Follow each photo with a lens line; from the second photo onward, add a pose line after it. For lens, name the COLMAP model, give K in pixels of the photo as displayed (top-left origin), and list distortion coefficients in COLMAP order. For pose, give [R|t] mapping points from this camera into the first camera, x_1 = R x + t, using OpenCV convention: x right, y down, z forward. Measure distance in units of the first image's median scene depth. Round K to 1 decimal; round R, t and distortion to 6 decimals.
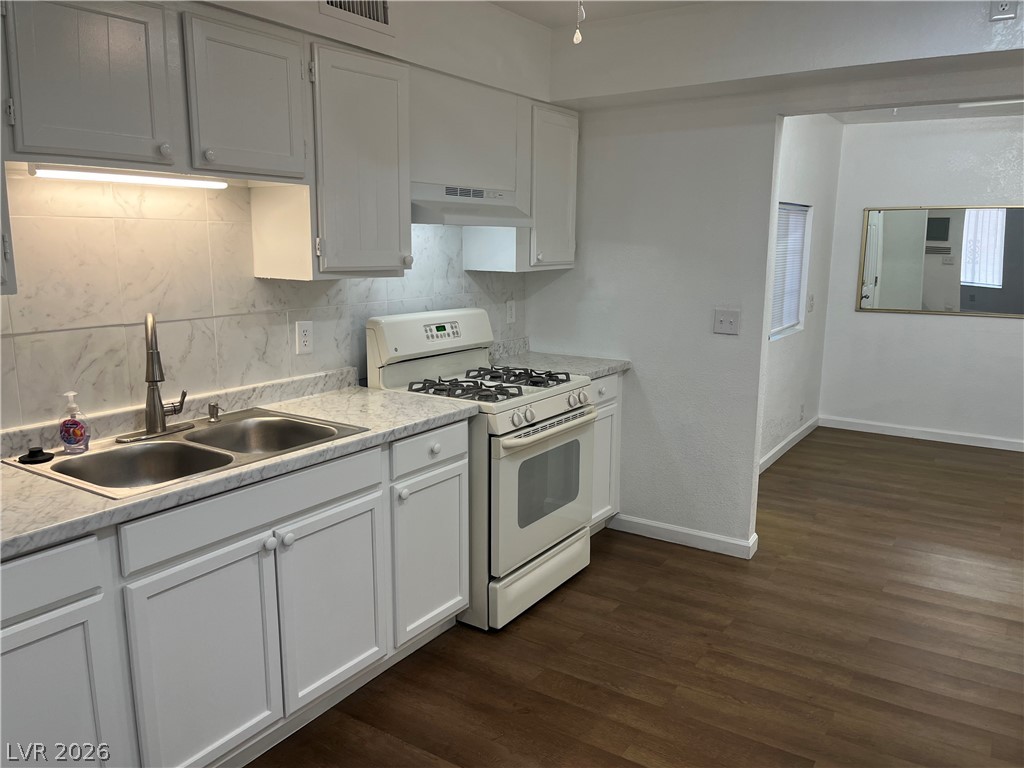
lens RADIAL K [[779.9, 0, 509.7], [0, 779.9, 394.4], [0, 0, 1]] dist [0.057569, -0.079556]
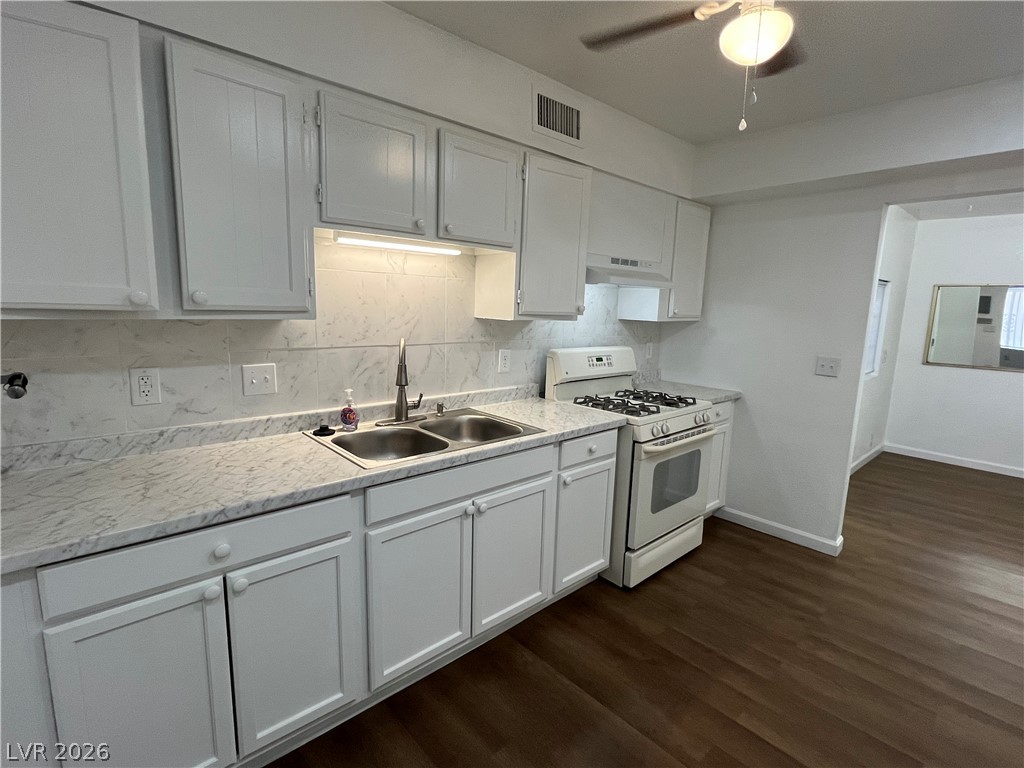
lens RADIAL K [[496.8, 0, 510.8], [0, 496.8, 385.1], [0, 0, 1]] dist [-0.001010, -0.001717]
pose [[0.969567, 0.062567, -0.236697, -0.031583], [-0.070985, 0.997106, -0.027200, -0.004567], [0.234310, 0.043174, 0.971203, 0.116914]]
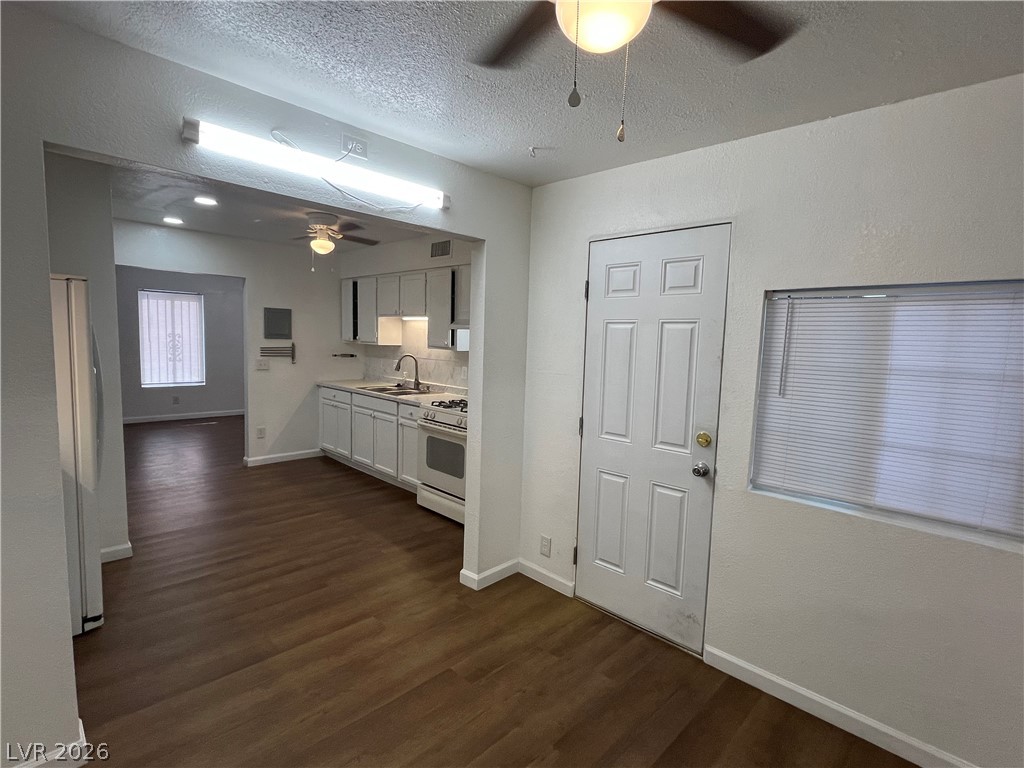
lens RADIAL K [[496.8, 0, 507.2], [0, 496.8, 384.7], [0, 0, 1]] dist [-0.001010, -0.001717]
pose [[-0.195132, 0.080266, -0.977487, 1.235887], [-0.224079, 0.966636, 0.124107, -0.253820], [0.954836, 0.243252, -0.170635, 1.331586]]
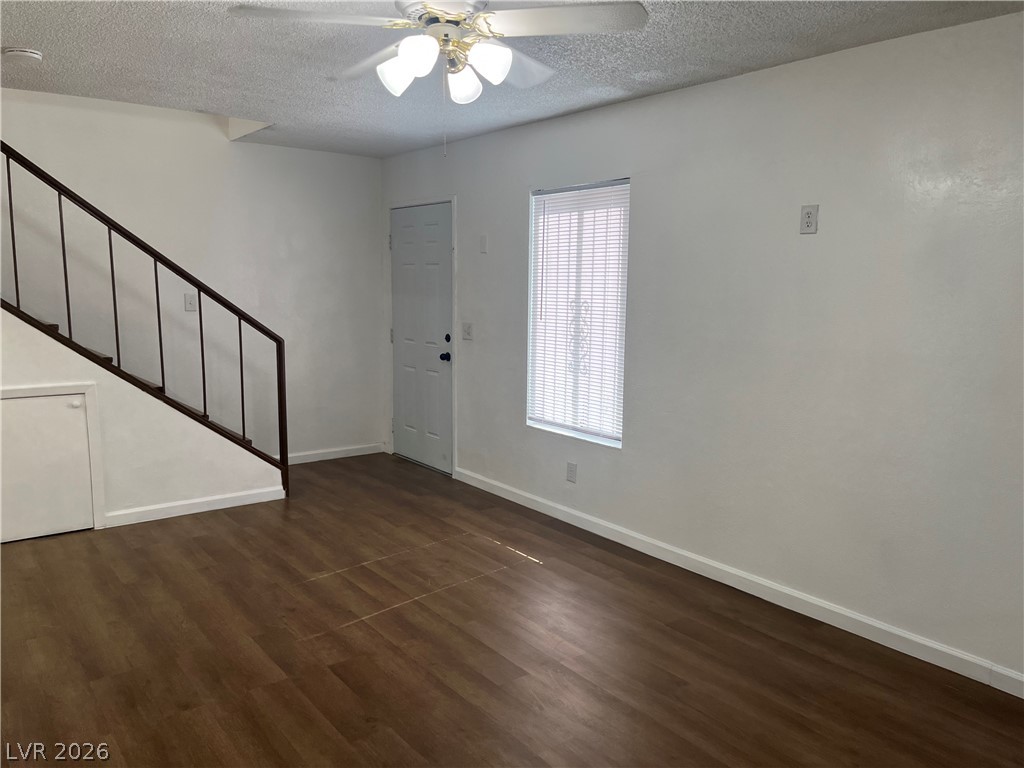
lens RADIAL K [[779.9, 0, 509.1], [0, 779.9, 392.8], [0, 0, 1]] dist [0.057569, -0.079556]
pose [[-0.946139, -0.064793, 0.317211, -1.223811], [0.044433, 0.944513, 0.325455, -0.137996], [-0.320697, 0.322020, -0.890762, 0.667659]]
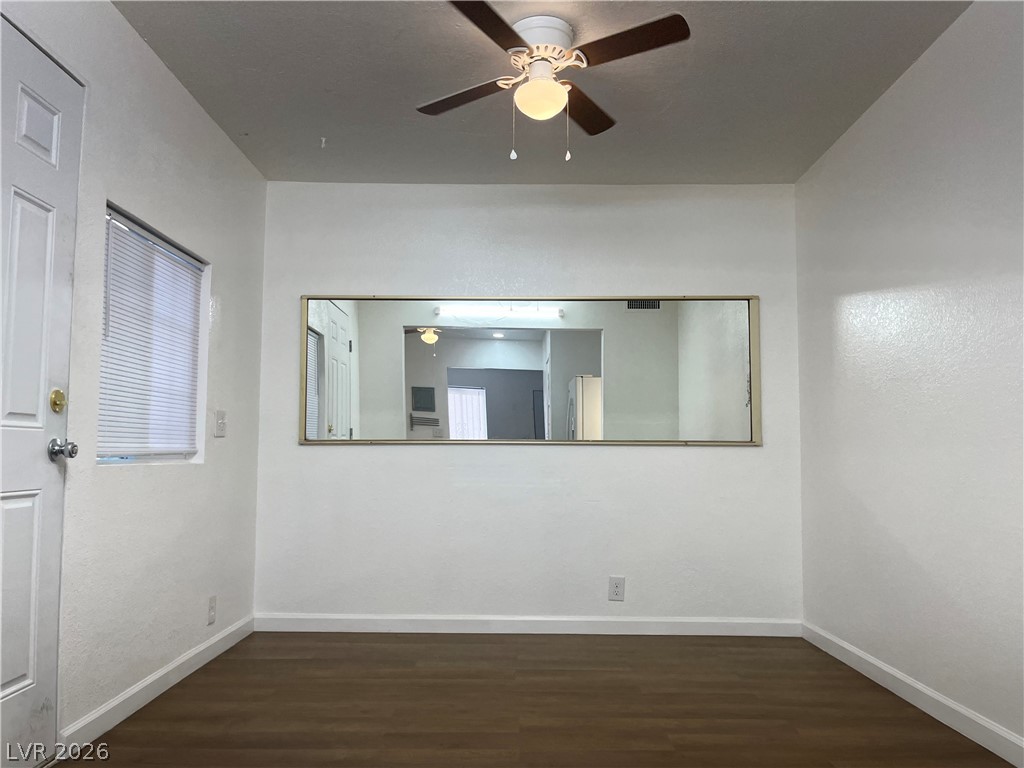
lens RADIAL K [[779.9, 0, 507.6], [0, 779.9, 393.5], [0, 0, 1]] dist [0.057569, -0.079556]
pose [[0.839526, 0.043465, 0.541579, 0.438905], [0.104130, 0.965445, -0.238901, 0.055805], [-0.533248, 0.256958, 0.805989, 0.700527]]
